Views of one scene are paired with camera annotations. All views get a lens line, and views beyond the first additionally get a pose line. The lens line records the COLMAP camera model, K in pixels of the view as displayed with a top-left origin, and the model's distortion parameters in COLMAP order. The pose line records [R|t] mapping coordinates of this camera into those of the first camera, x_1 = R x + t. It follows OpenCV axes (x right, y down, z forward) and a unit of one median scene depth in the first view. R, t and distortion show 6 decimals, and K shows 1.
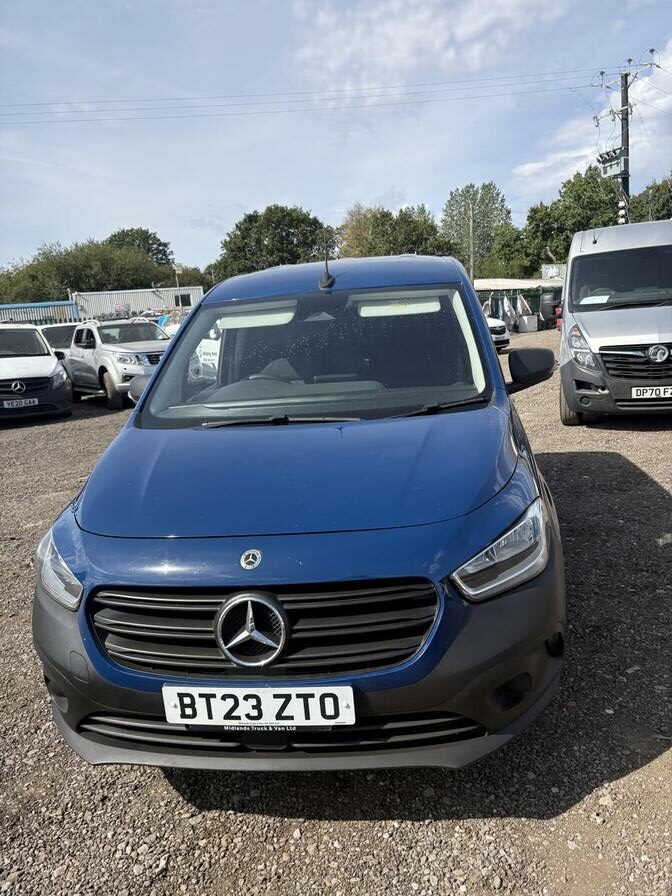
lens RADIAL K [[681.8, 0, 335.5], [0, 681.8, 447.6], [0, 0, 1]] dist [0.004346, 0.009824]
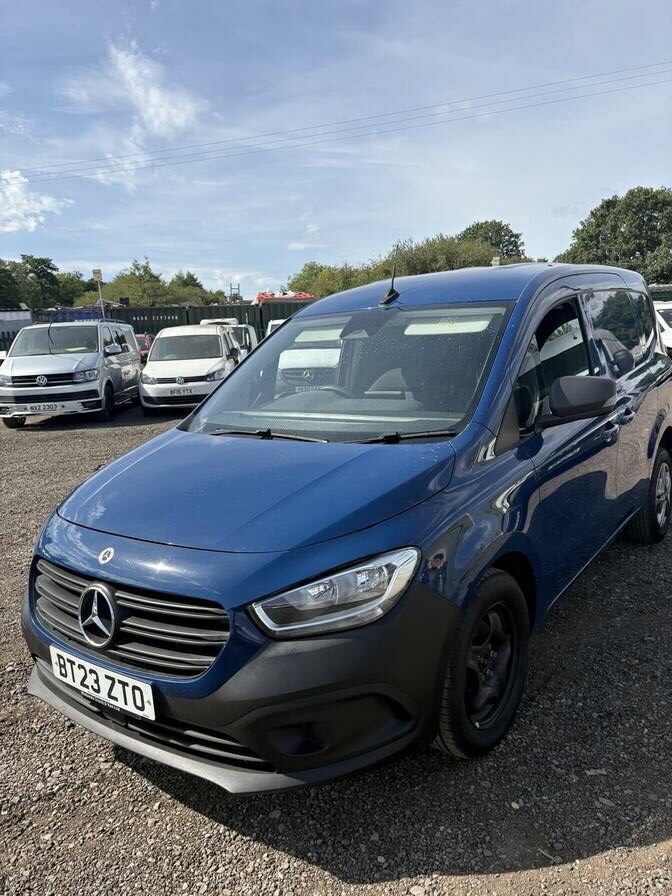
lens RADIAL K [[681.8, 0, 335.1], [0, 681.8, 446.5], [0, 0, 1]] dist [0.004346, 0.009824]
pose [[0.876204, 0.104687, -0.470433, 0.525341], [-0.099303, 0.994394, 0.036329, -0.071394], [0.471598, 0.014884, 0.881688, 0.112212]]
